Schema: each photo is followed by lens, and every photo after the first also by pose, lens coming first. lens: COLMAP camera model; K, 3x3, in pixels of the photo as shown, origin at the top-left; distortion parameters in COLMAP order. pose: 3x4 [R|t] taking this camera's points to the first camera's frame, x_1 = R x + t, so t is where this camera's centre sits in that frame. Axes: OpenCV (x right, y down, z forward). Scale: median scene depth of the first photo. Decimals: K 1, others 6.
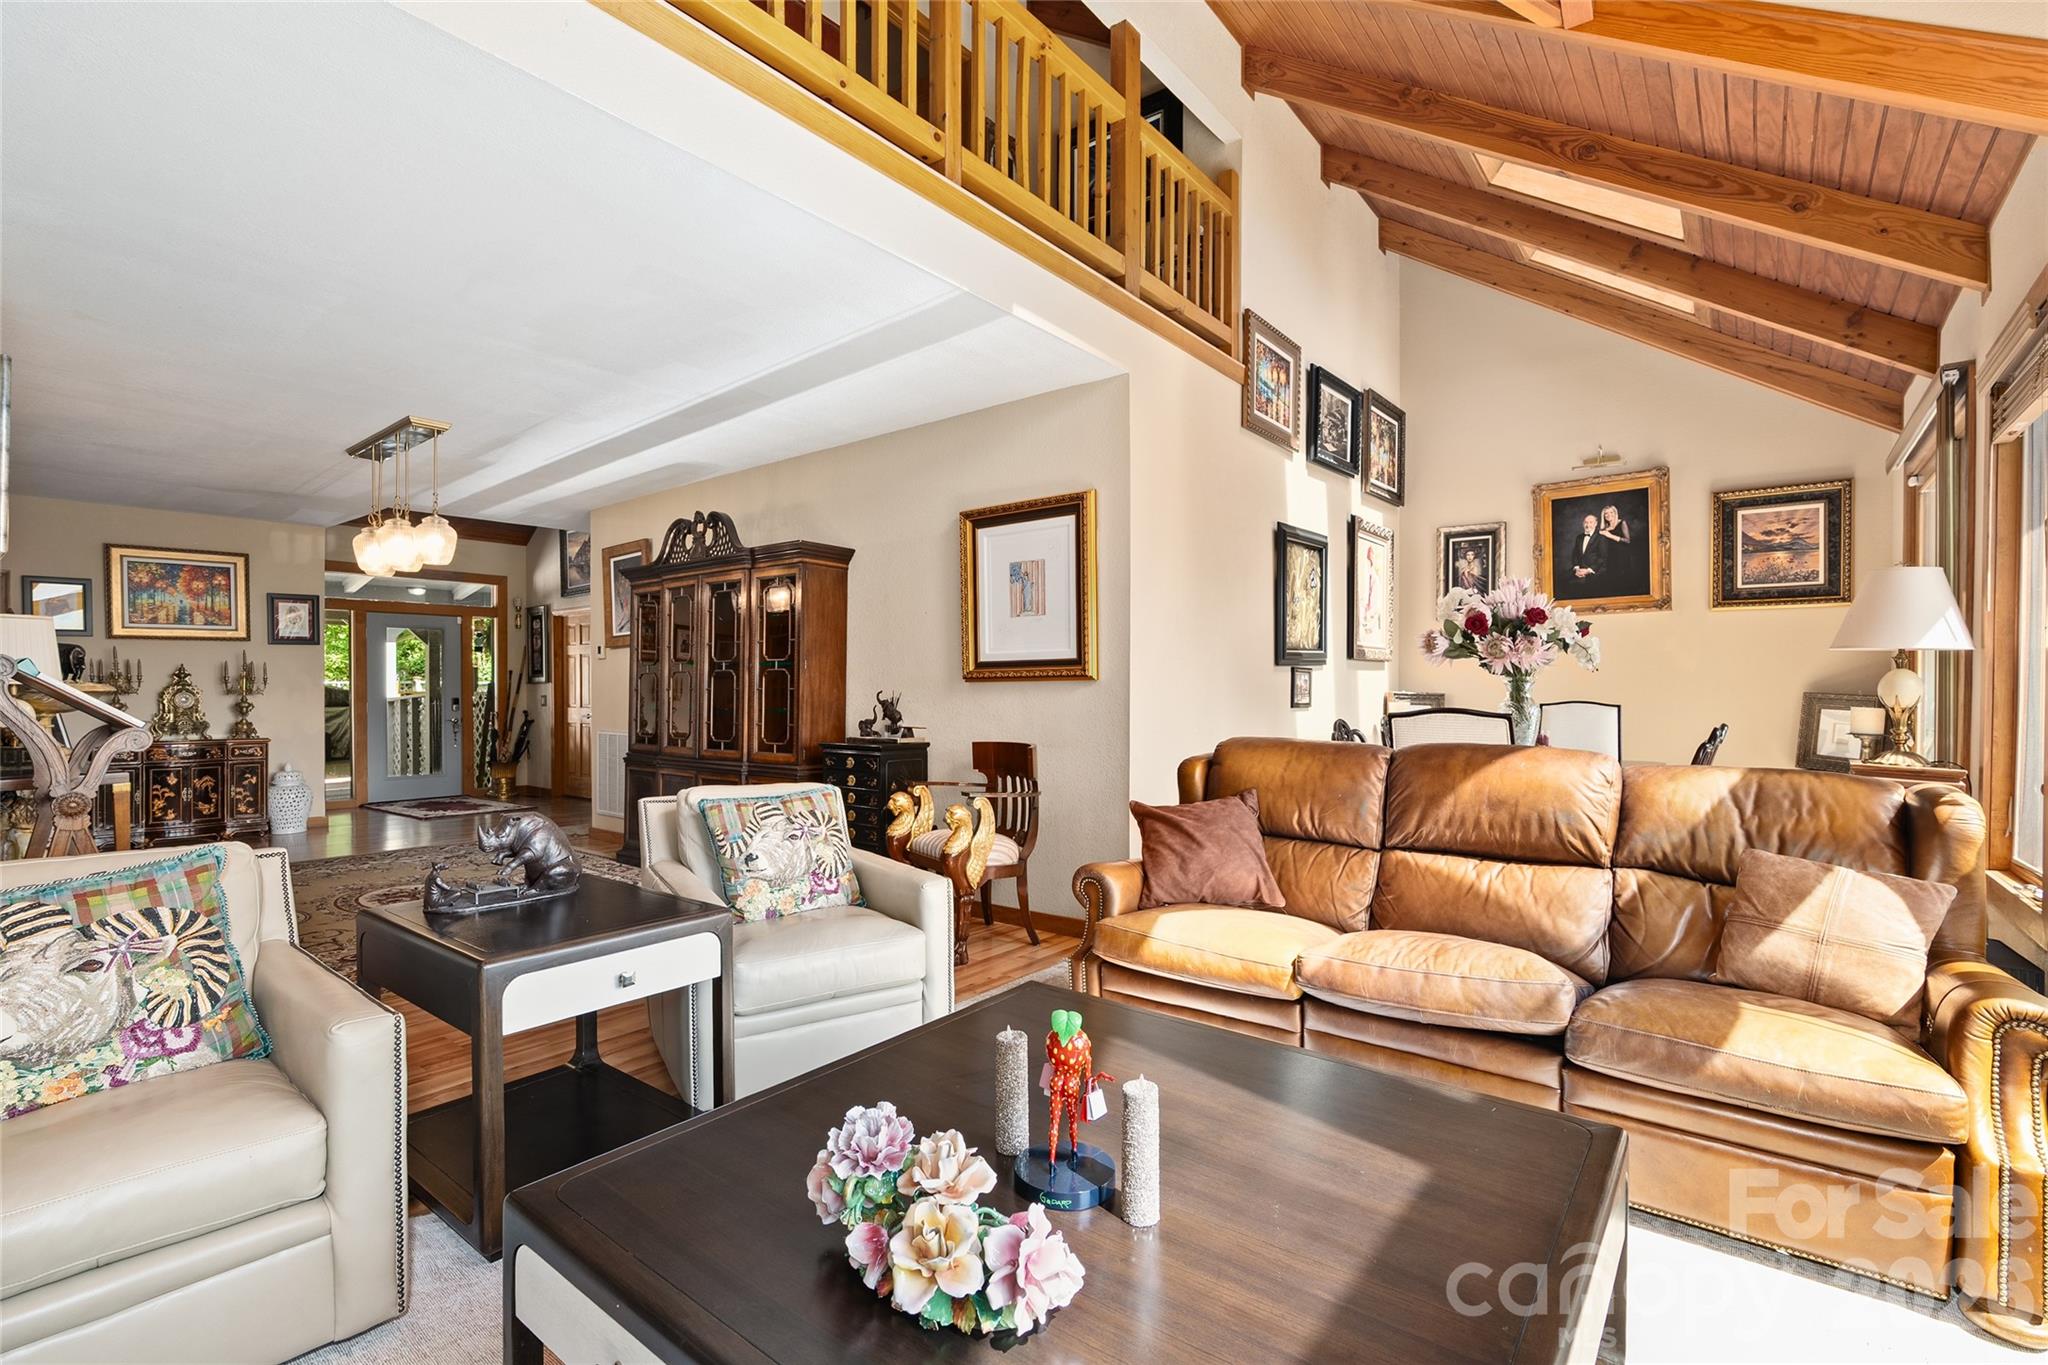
lens RADIAL K [[916.6, 0, 1020.9], [0, 916.6, 691.9], [0, 0, 1]] dist [-0.000552, -0.000065]
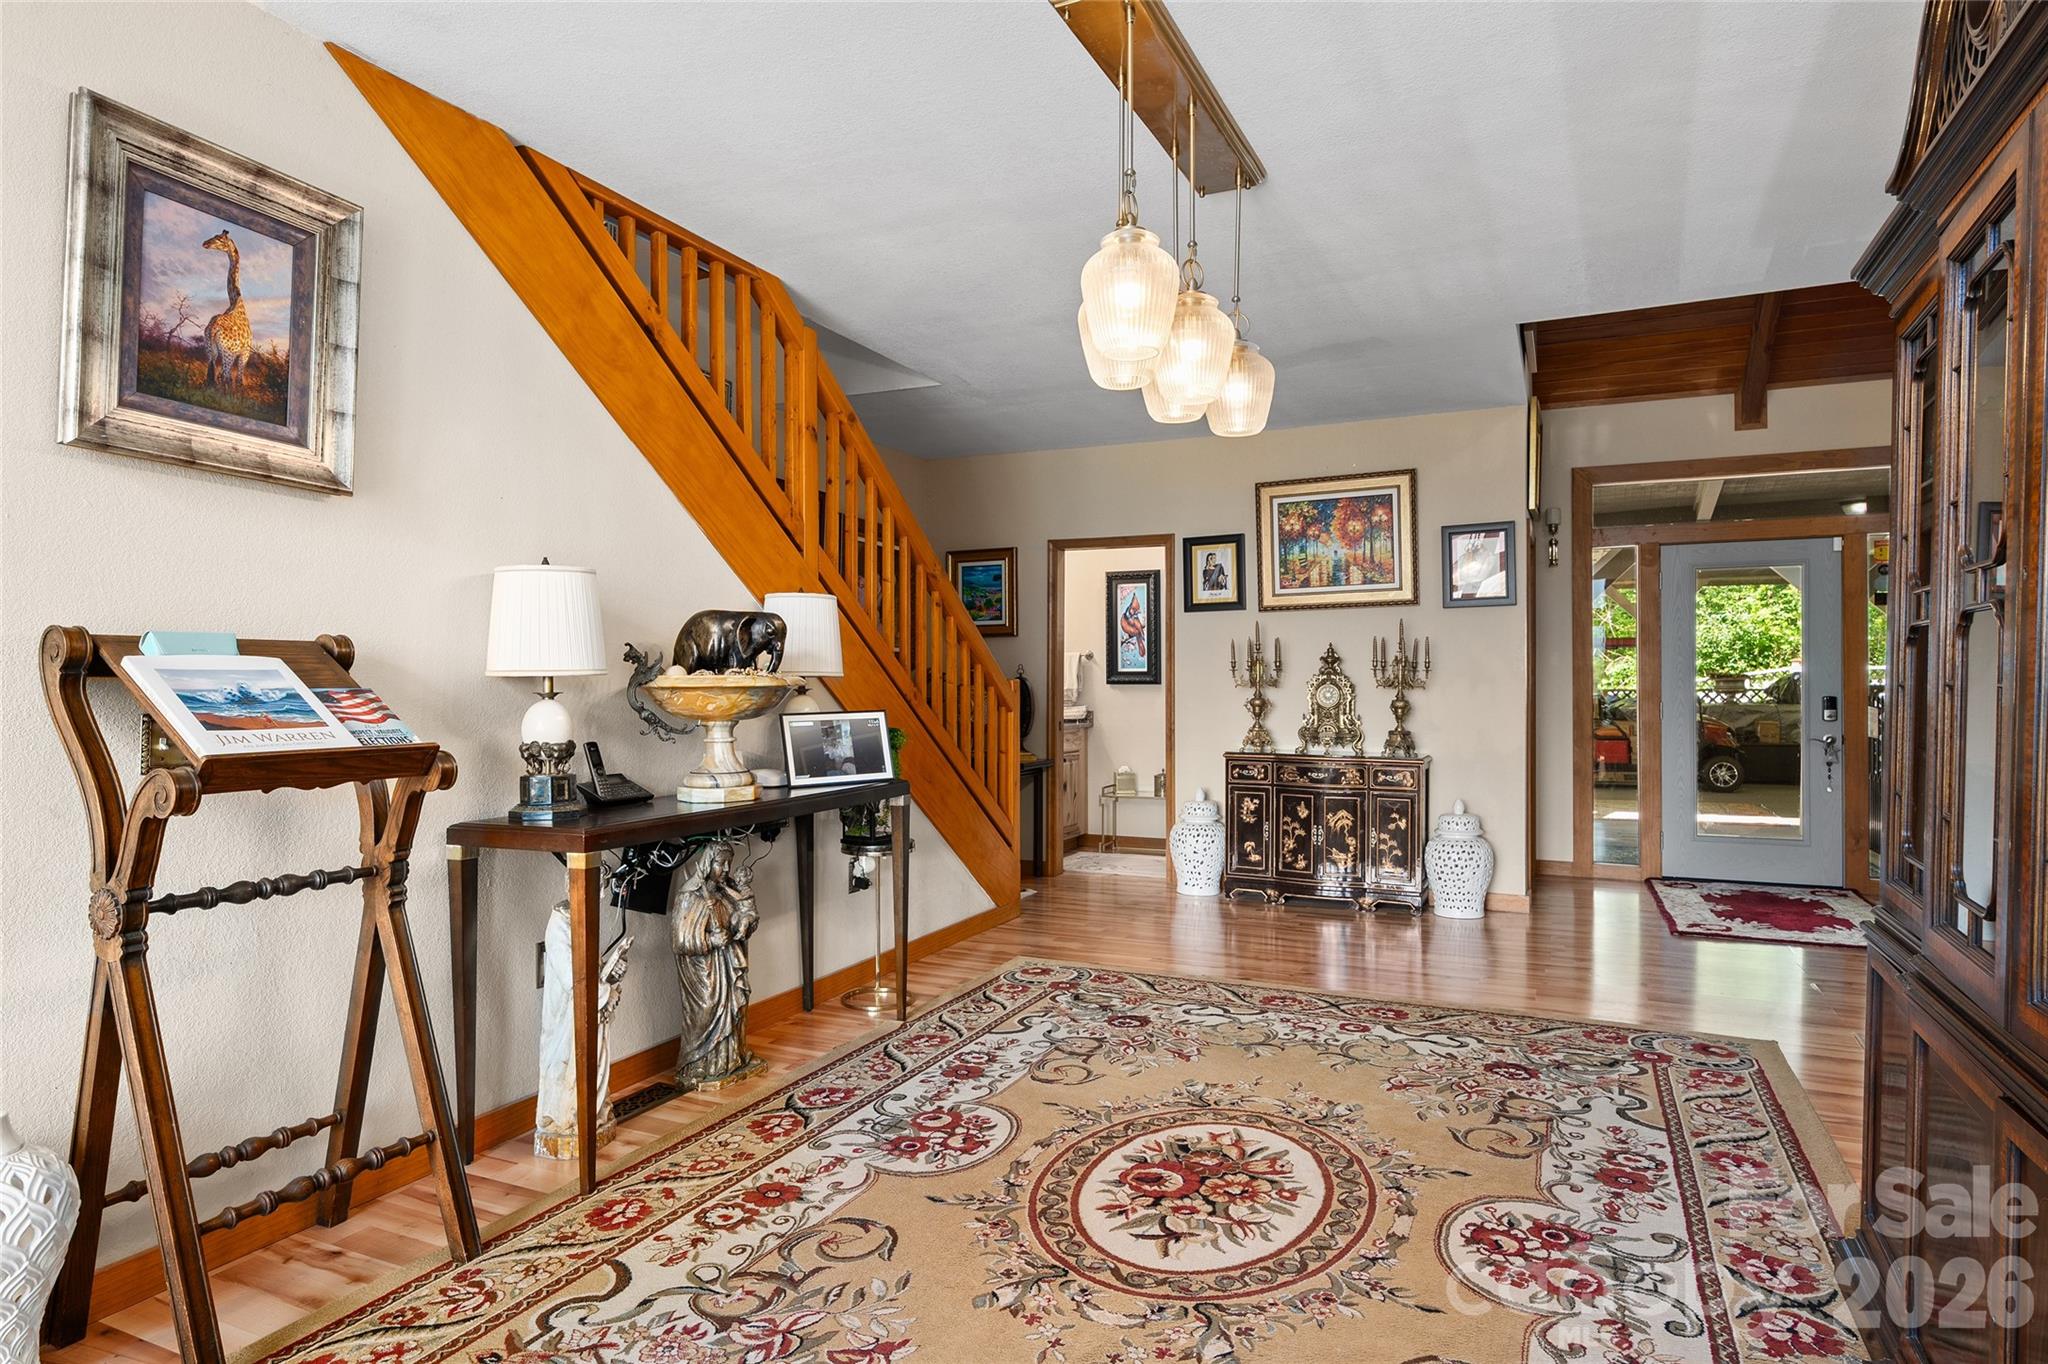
lens RADIAL K [[1166.6, 0, 1021.6], [0, 1166.6, 686.2], [0, 0, 1]] dist [0.000817, 0.000027]
pose [[0.230673, 0.004159, -0.973022, -0.116919], [-0.002595, 0.999990, 0.003659, -0.000874], [0.973028, 0.001681, 0.230681, 0.564944]]
